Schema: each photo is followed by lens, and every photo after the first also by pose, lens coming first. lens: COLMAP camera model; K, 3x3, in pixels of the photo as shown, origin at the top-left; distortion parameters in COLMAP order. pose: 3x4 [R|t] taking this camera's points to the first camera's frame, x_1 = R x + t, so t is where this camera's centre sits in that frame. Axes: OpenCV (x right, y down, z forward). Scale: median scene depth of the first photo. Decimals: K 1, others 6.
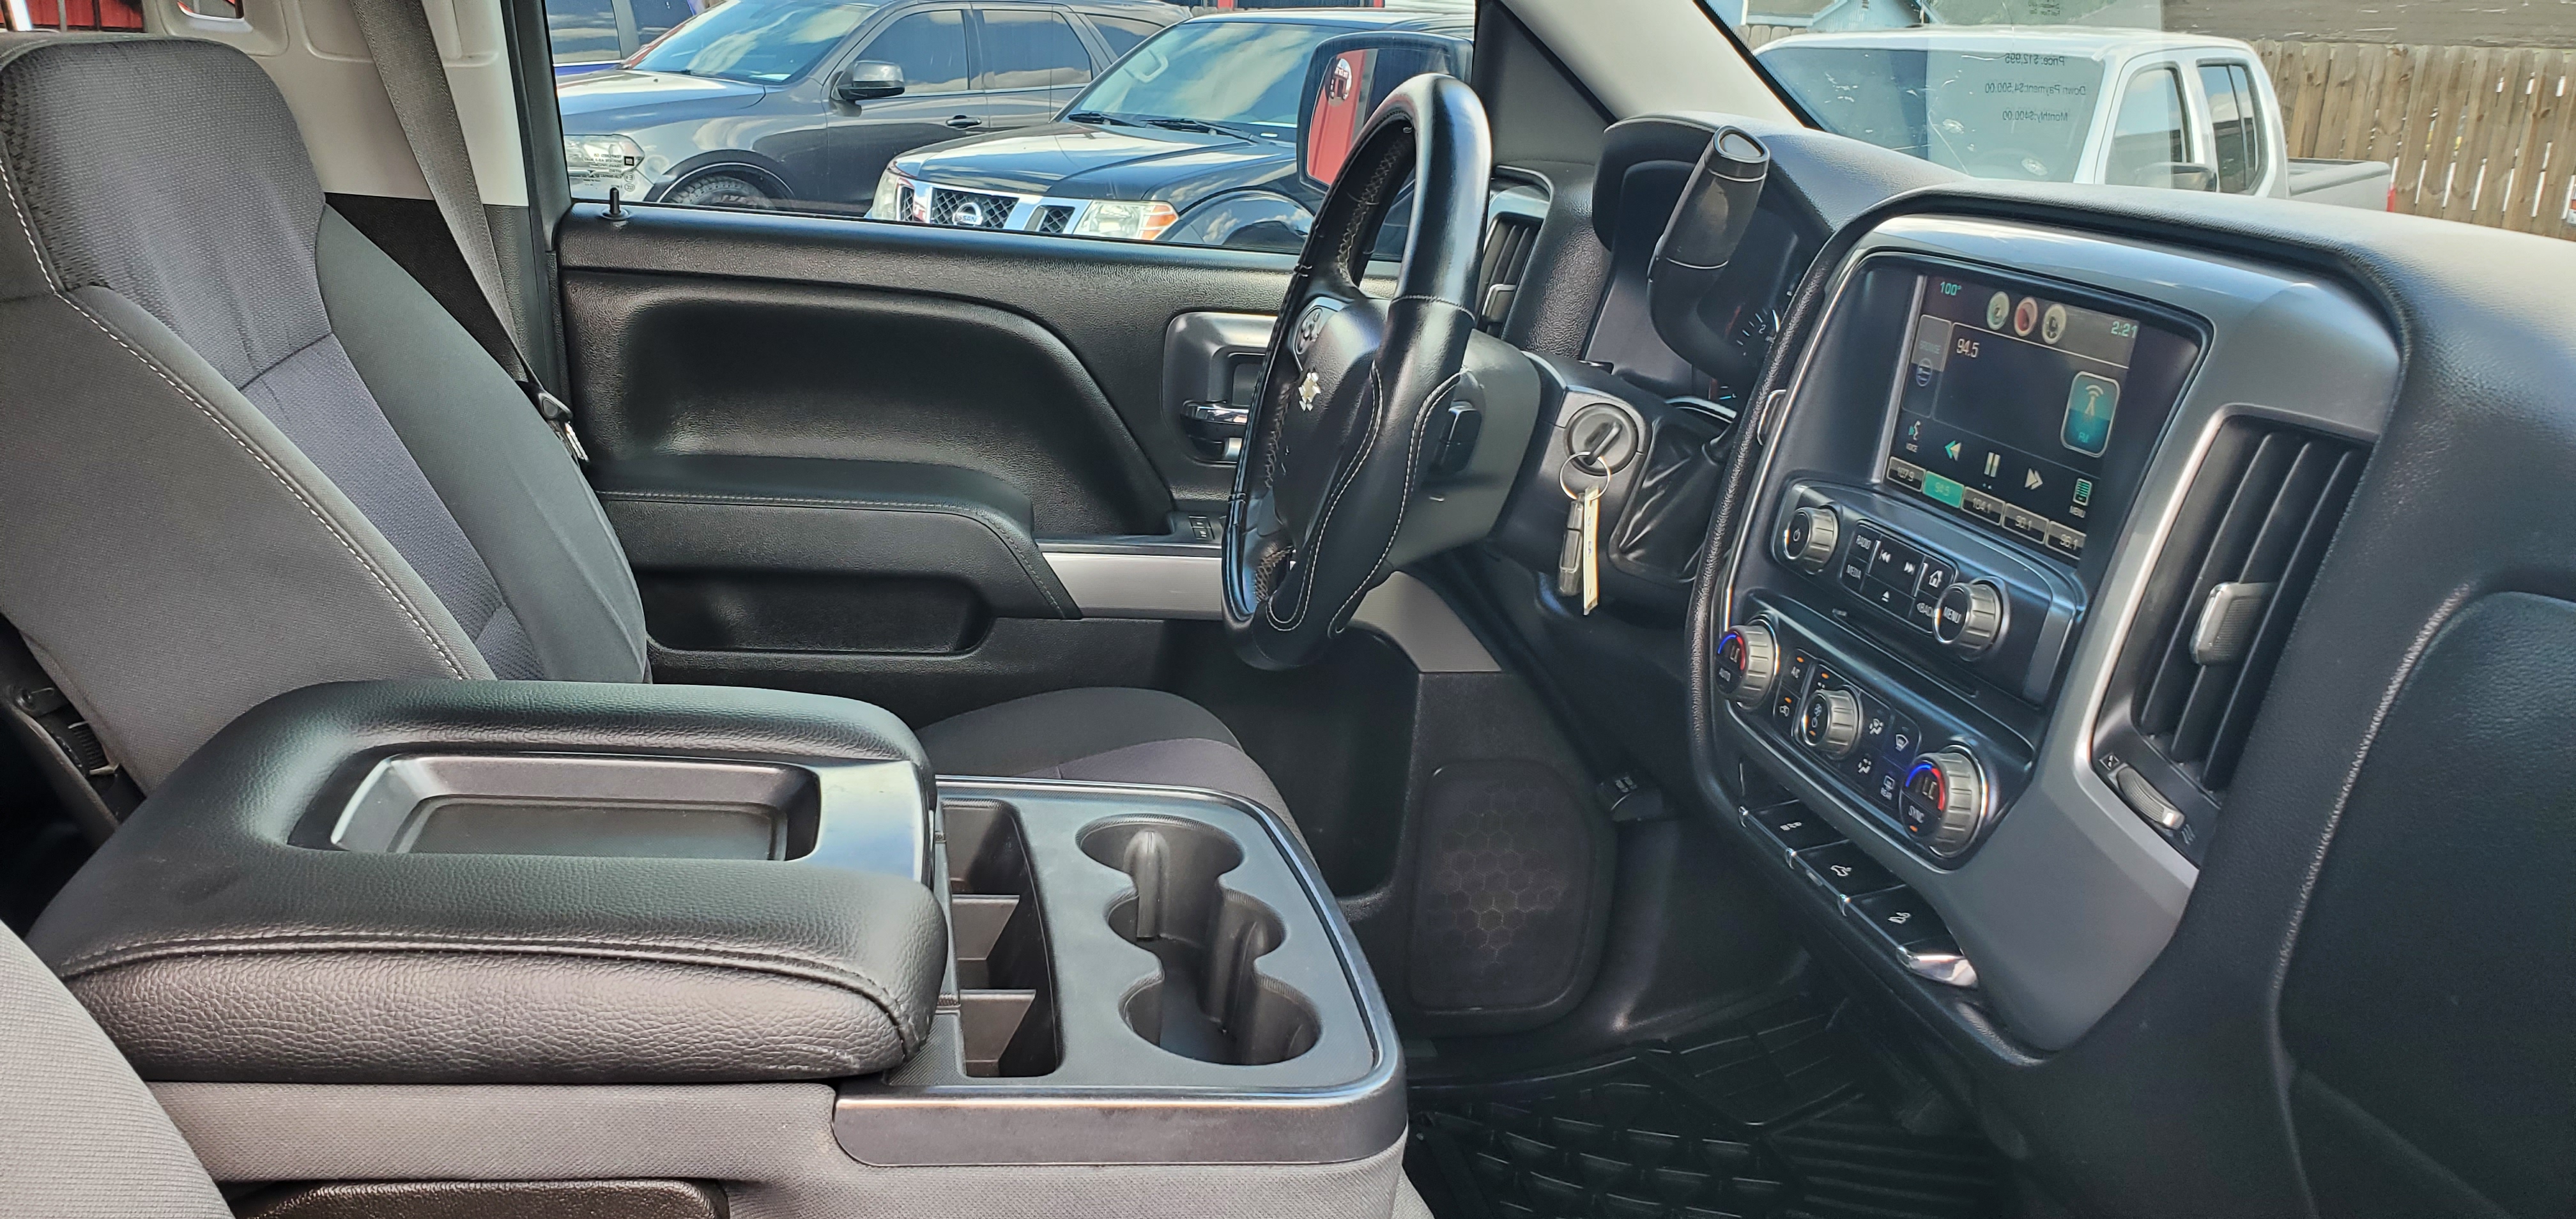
lens RADIAL K [[1989.1, 0, 1288.0], [0, 1989.1, 609.5], [0, 0, 1]] dist [0.210779, -0.507856]
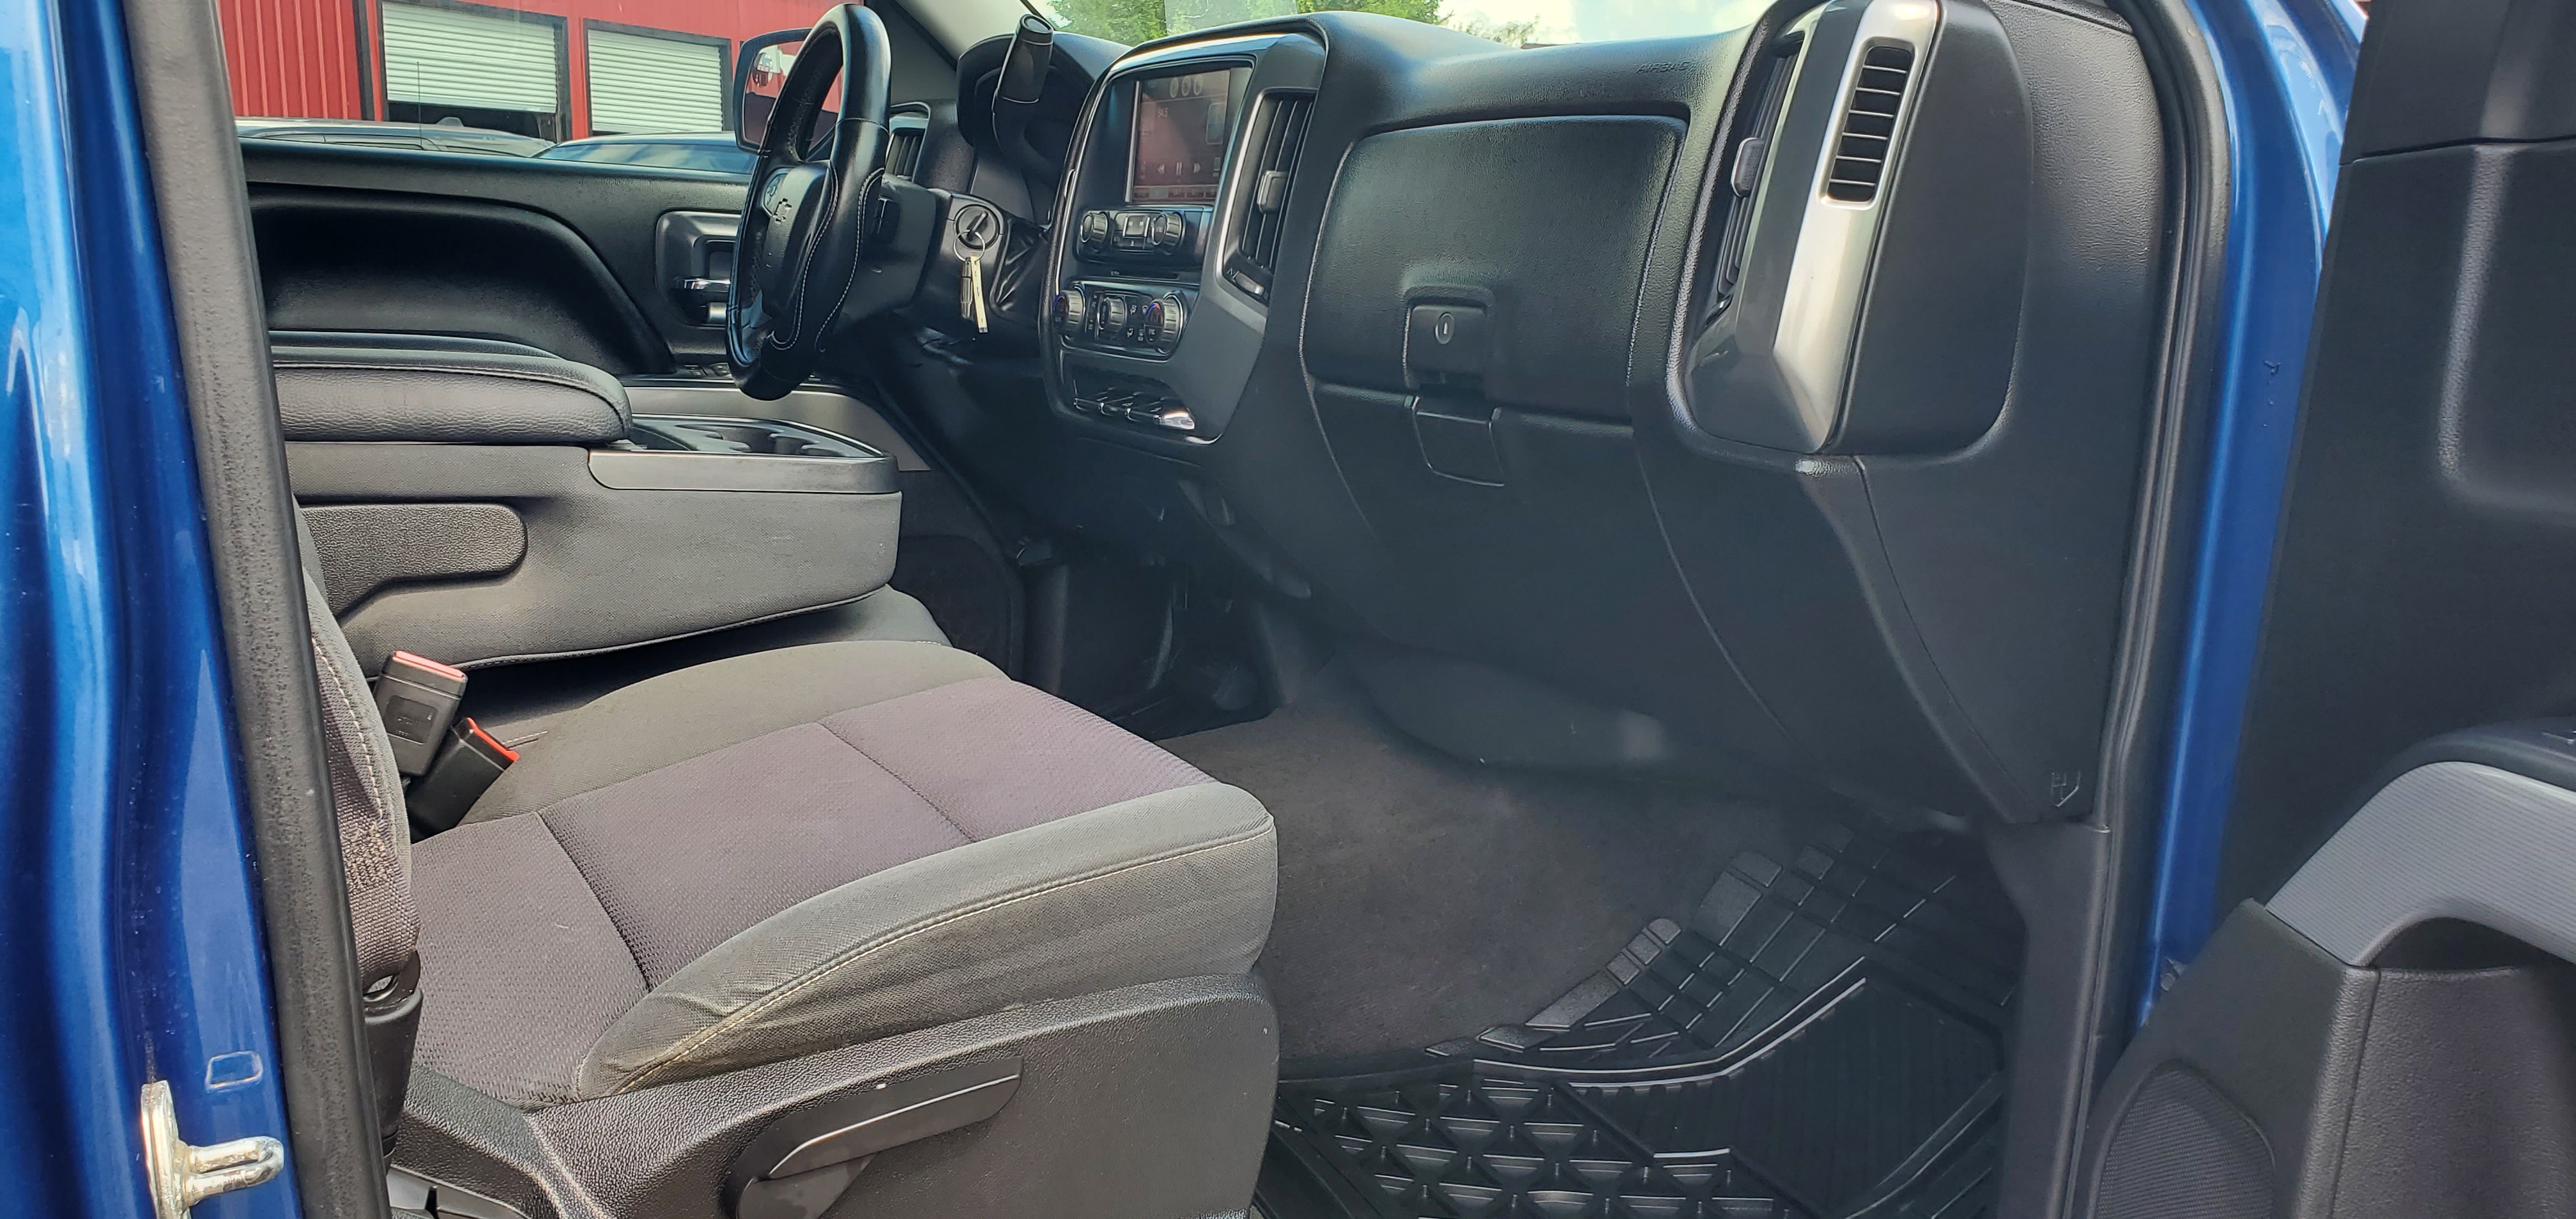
lens RADIAL K [[1989.1, 0, 1288.0], [0, 1989.1, 609.5], [0, 0, 1]] dist [0.210779, -0.507856]
pose [[0.953554, -0.082989, 0.289564, -0.097631], [0.105282, 0.992492, -0.062252, 0.344630], [-0.282224, 0.089846, 0.955132, -0.579619]]
